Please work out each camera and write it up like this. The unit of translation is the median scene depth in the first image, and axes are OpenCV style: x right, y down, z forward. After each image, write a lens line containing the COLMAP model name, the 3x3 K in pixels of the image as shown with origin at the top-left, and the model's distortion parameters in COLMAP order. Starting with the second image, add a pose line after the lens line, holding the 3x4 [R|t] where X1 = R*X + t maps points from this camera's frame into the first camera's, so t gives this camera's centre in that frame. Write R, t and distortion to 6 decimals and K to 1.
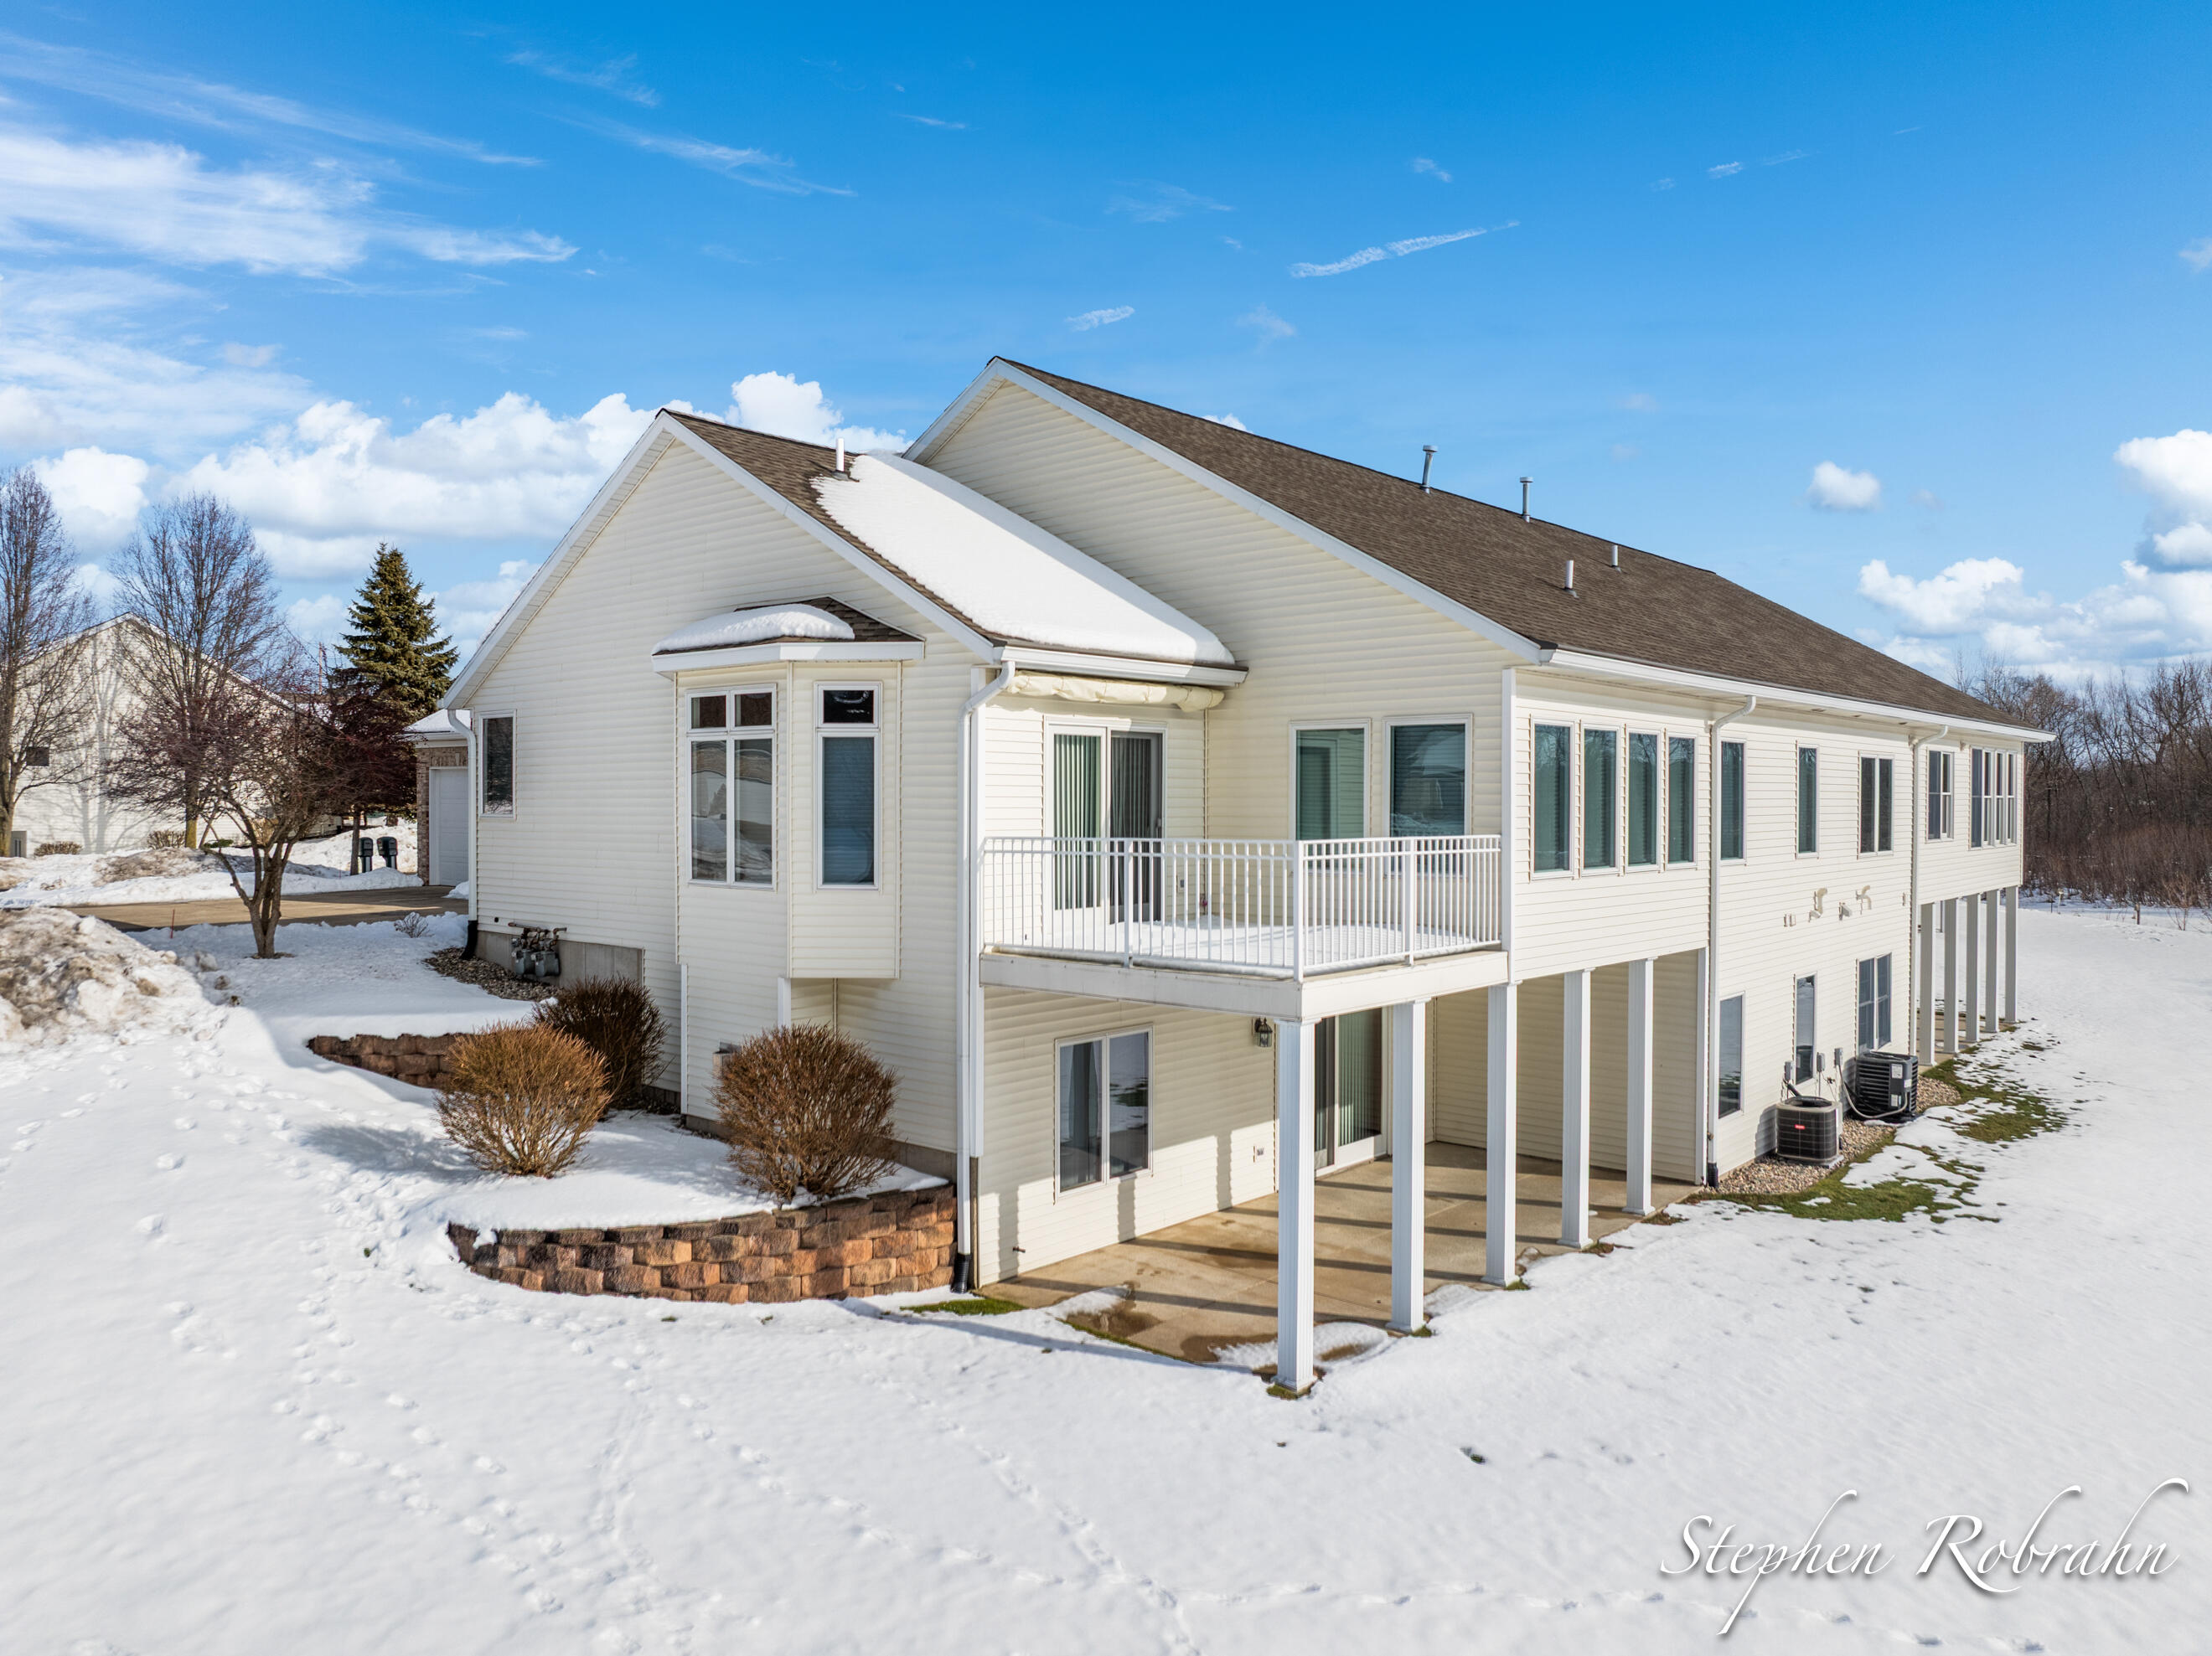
lens RADIAL K [[1603.6, 0, 1106.0], [0, 1603.6, 828.0], [0, 0, 1]] dist [-0.045455, 0.054510]
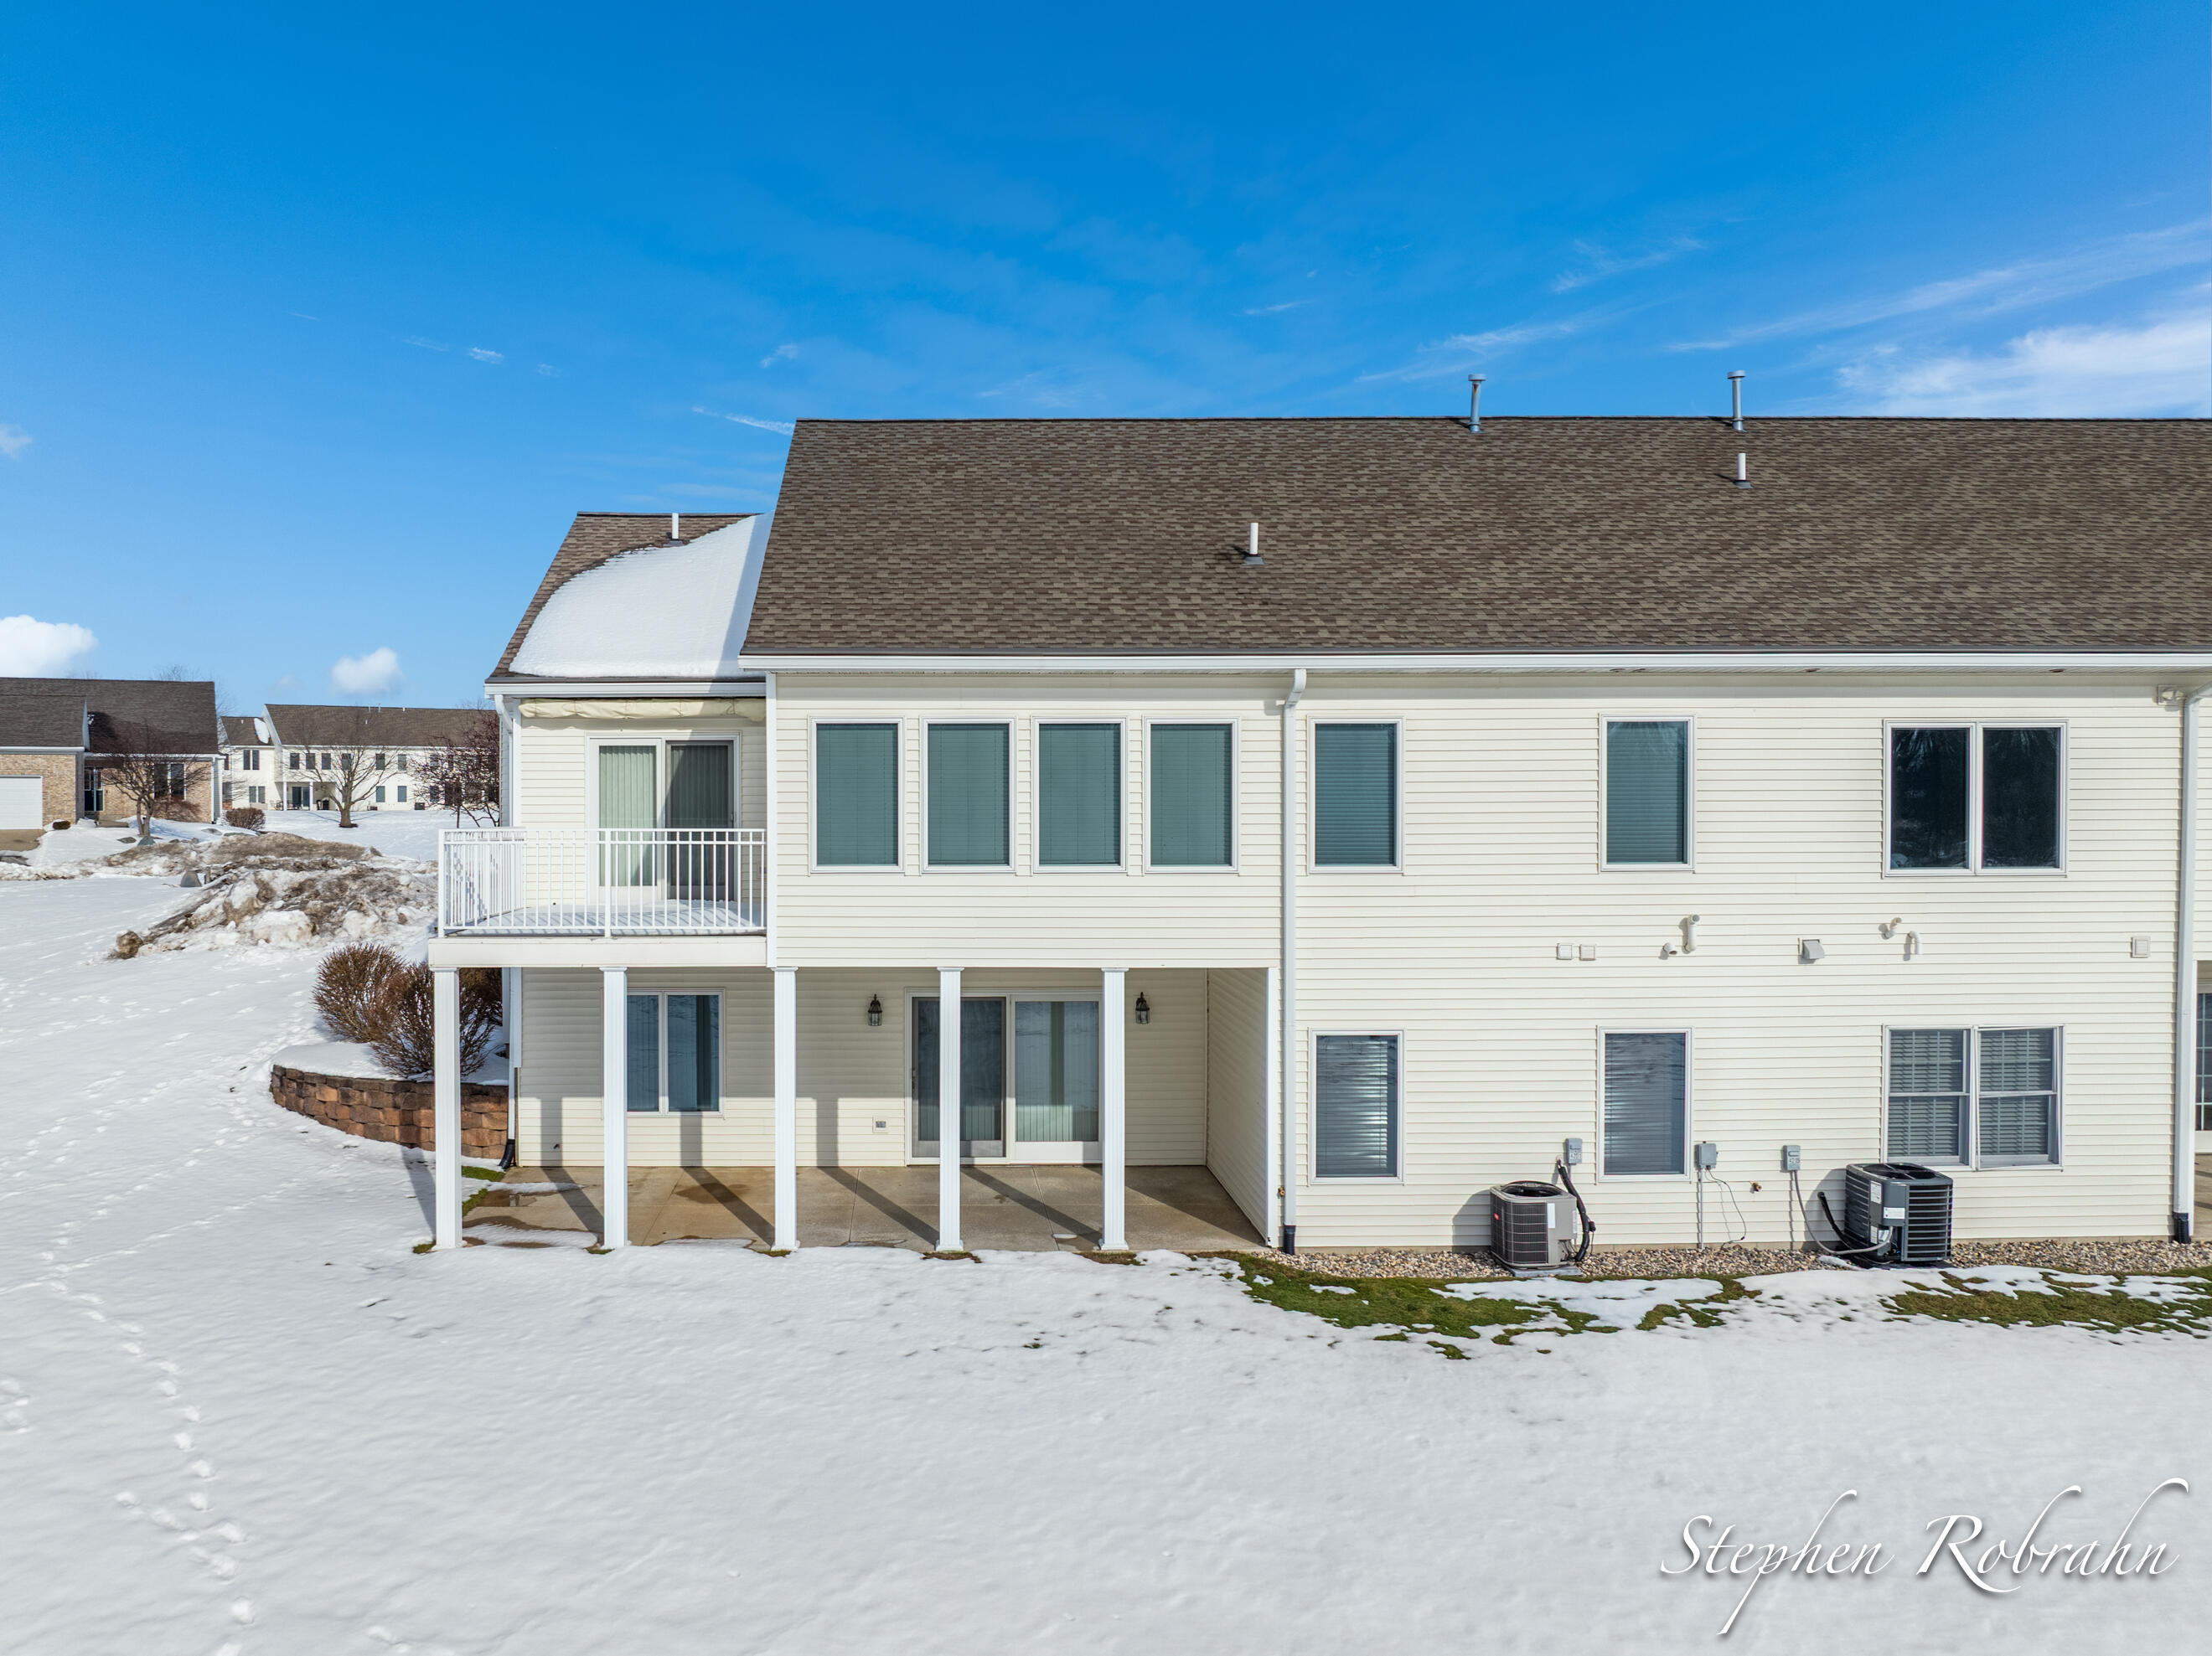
lens RADIAL K [[1786.9, 0, 1056.6], [0, 1786.9, 788.5], [0, 0, 1]] dist [-0.059894, 0.001637]
pose [[0.641530, -0.009695, -0.767037, 1.195696], [-0.008159, 0.999777, -0.019461, -0.000472], [0.767054, 0.018743, 0.641308, 0.353809]]
